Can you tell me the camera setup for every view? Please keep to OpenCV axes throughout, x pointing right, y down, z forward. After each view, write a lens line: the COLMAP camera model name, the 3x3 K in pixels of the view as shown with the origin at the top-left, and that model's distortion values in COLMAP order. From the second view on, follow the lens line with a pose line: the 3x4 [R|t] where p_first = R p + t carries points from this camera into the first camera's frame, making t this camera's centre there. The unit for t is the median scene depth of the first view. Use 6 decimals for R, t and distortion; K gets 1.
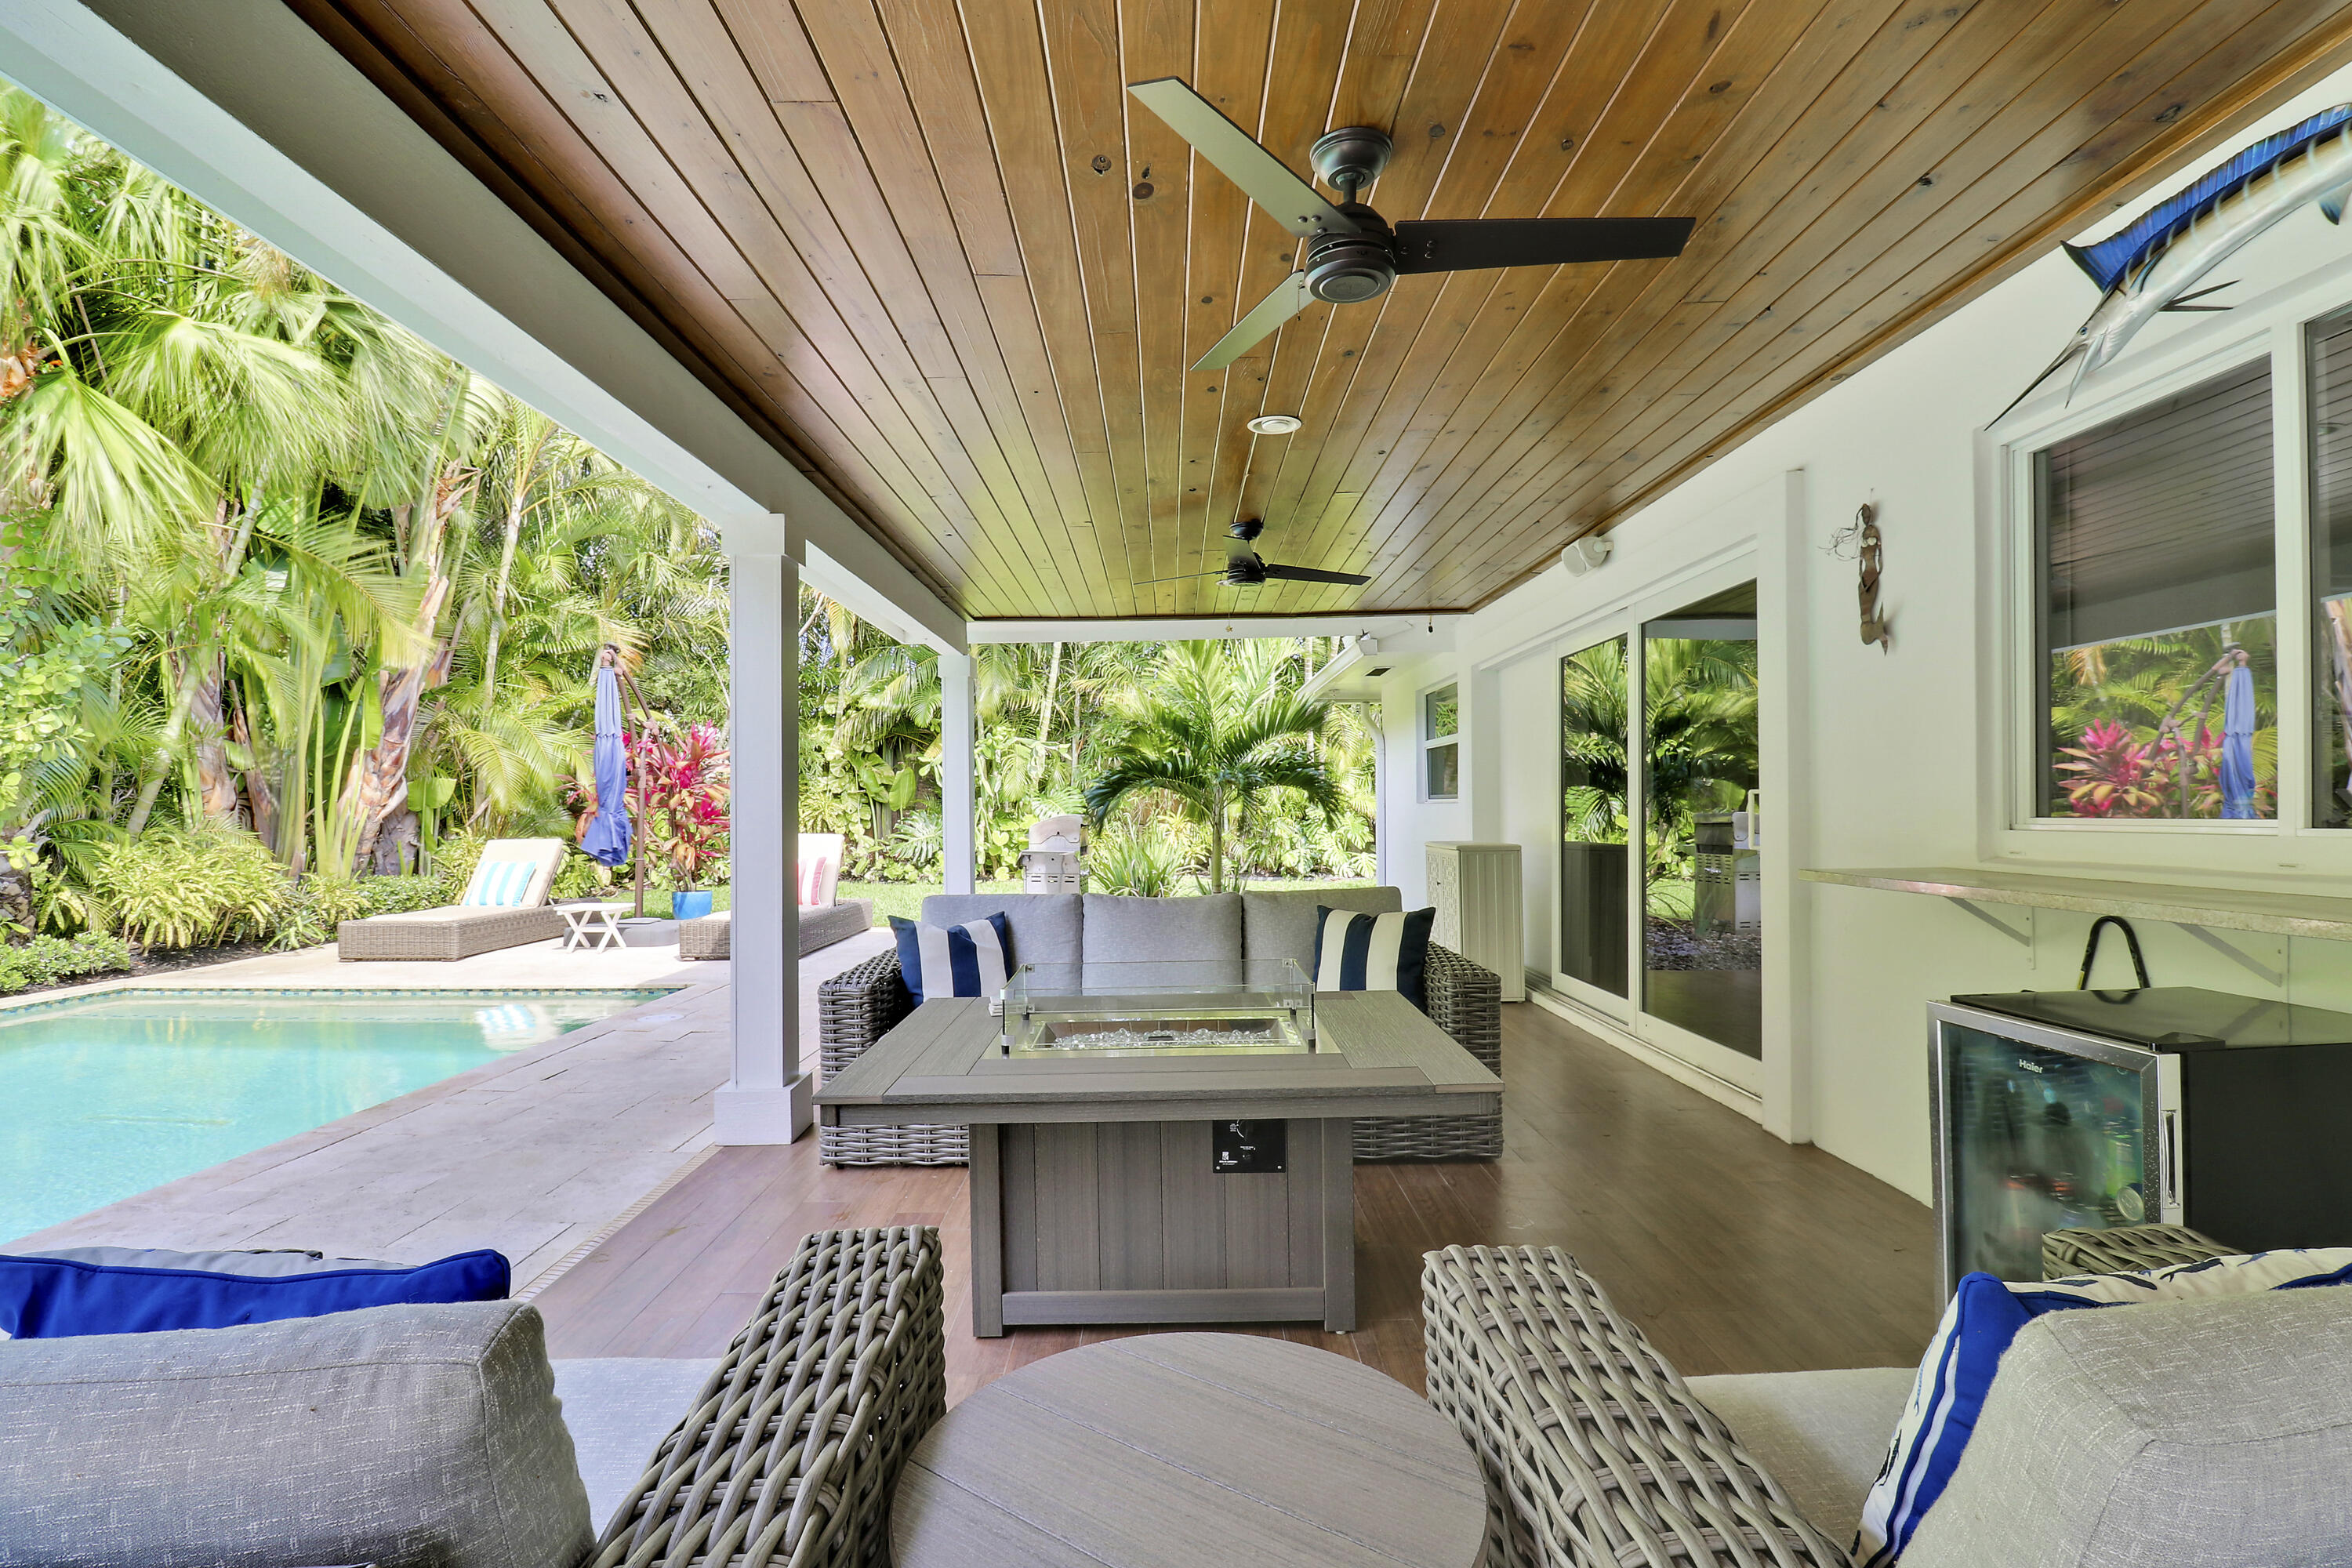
lens RADIAL K [[1095.2, 0, 1179.7], [0, 1095.2, 802.7], [0, 0, 1]] dist [-0.003293, -0.001623]
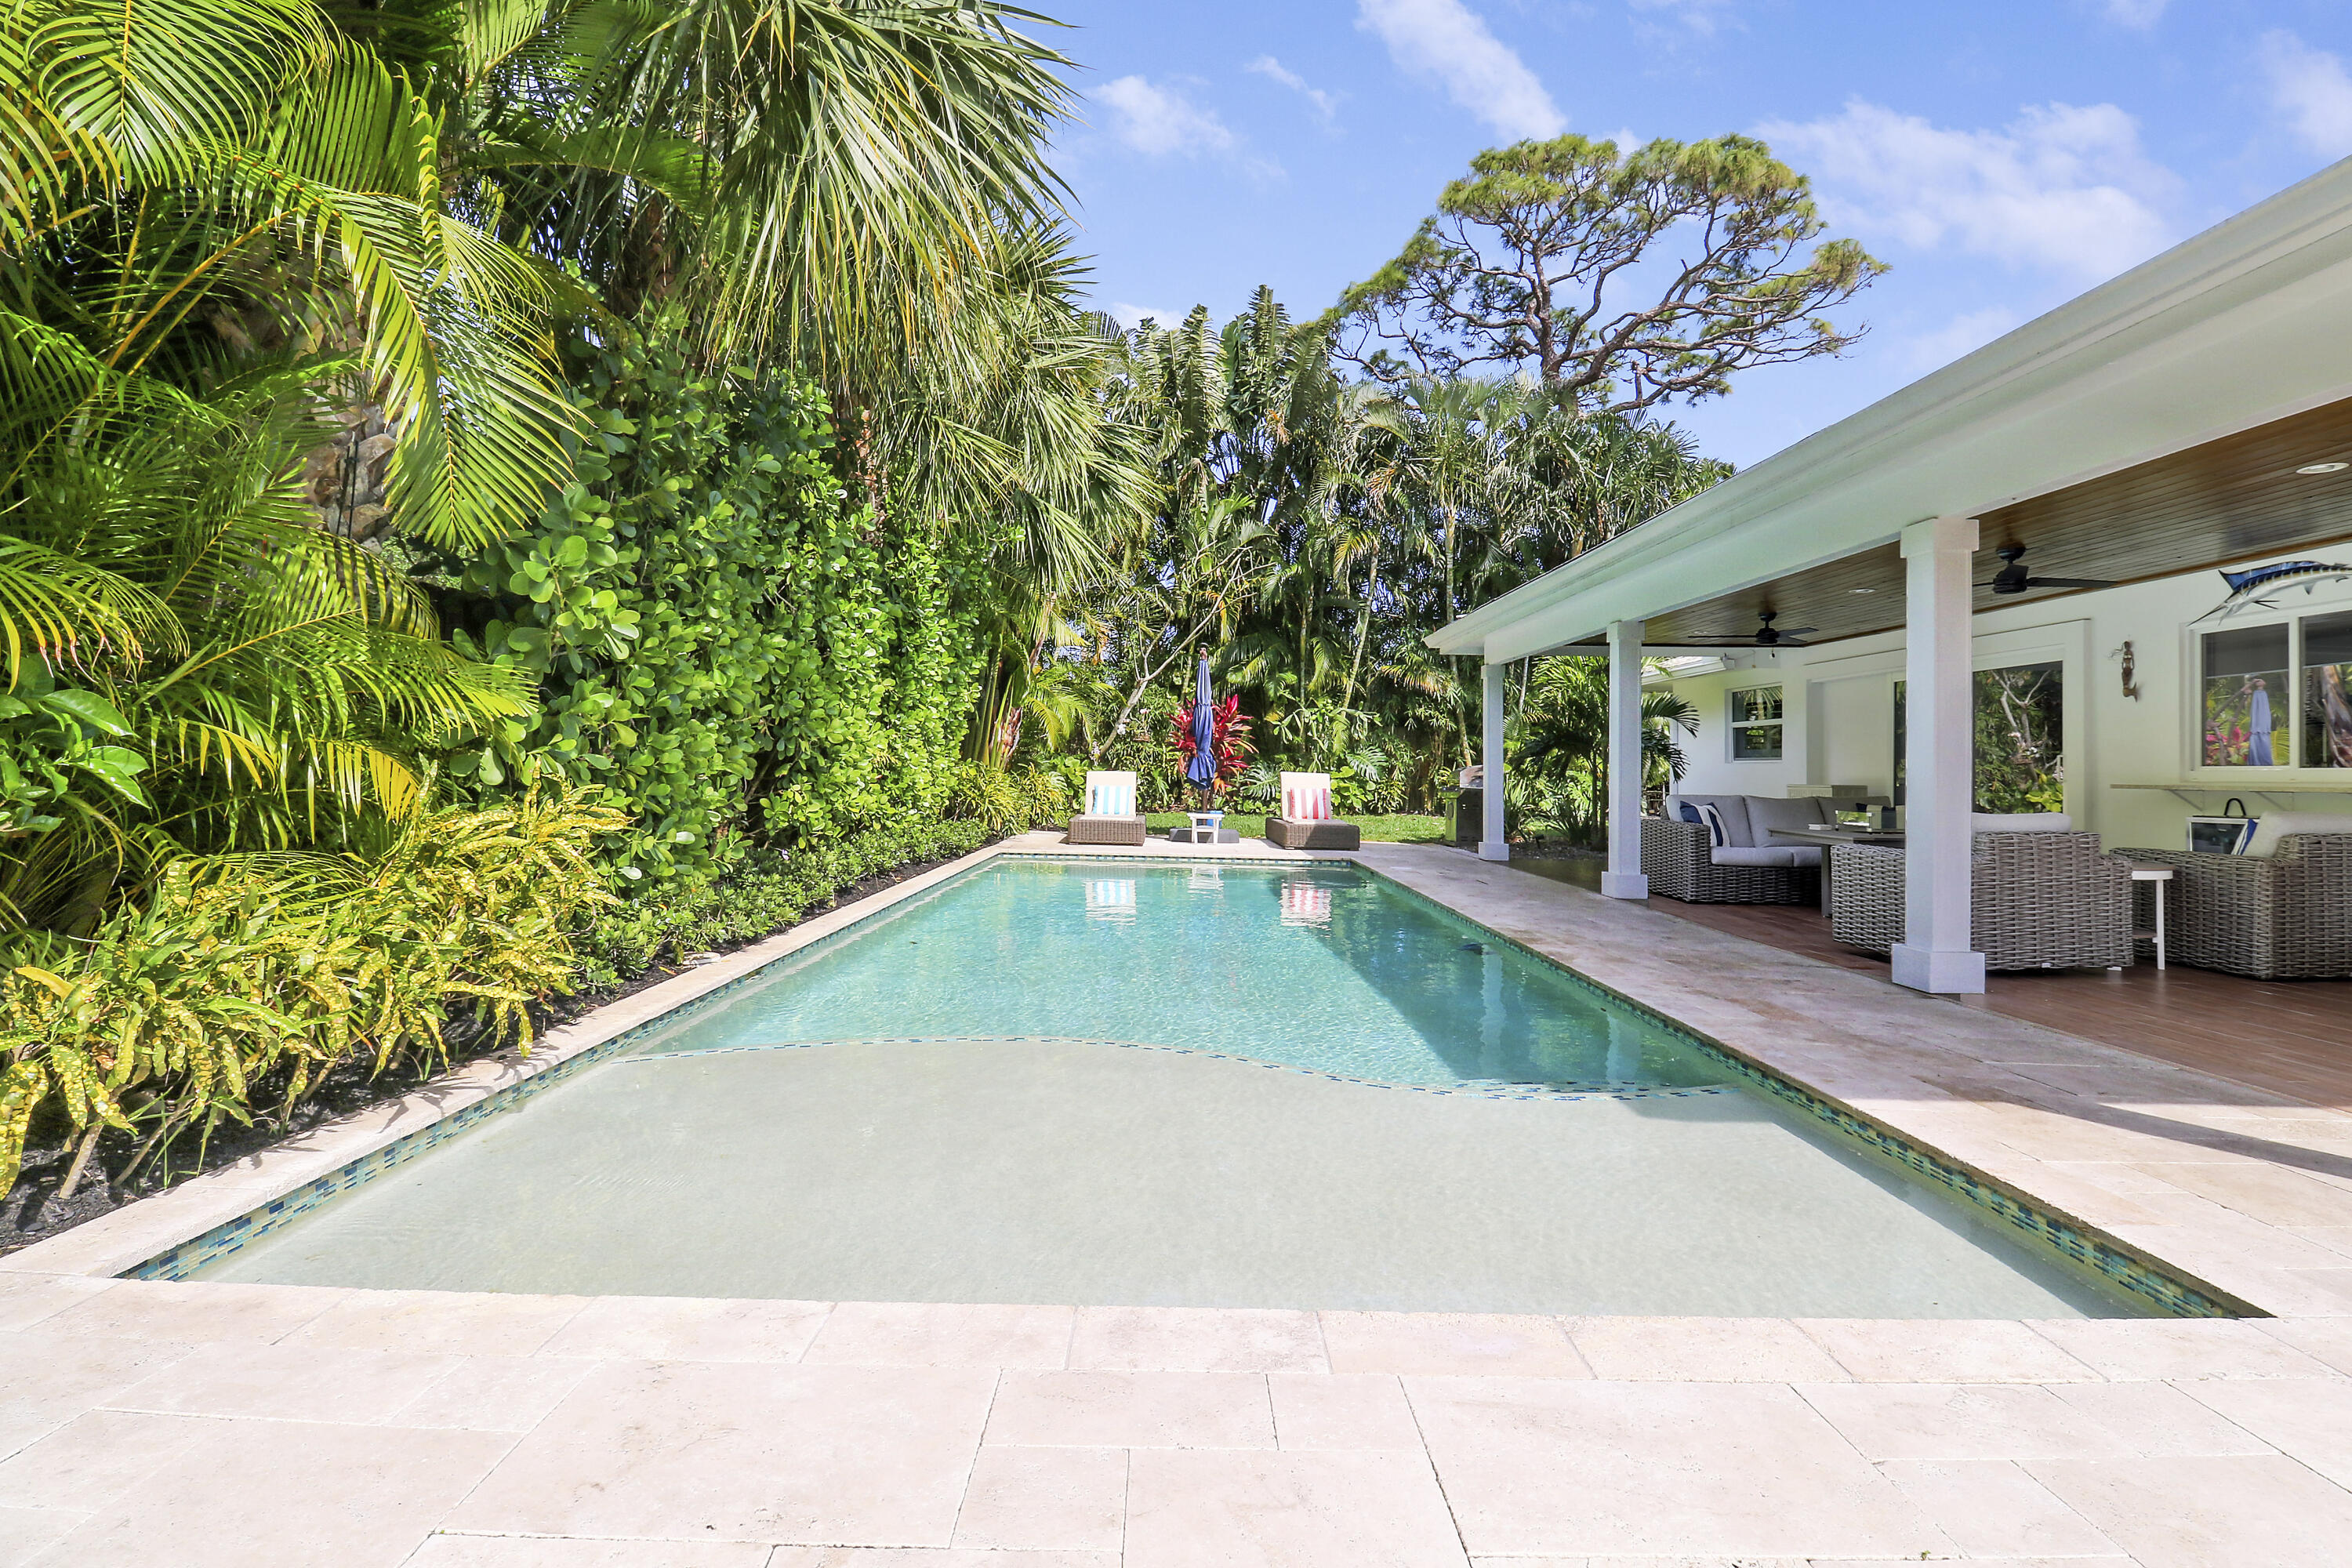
lens RADIAL K [[1124.6, 0, 1178.7], [0, 1124.6, 754.7], [0, 0, 1]] dist [-0.002342, -0.000217]
pose [[0.999554, 0.028881, 0.007531, -1.848111], [-0.028788, 0.999512, -0.012132, 0.096373], [-0.007877, 0.011910, 0.999898, -1.844354]]
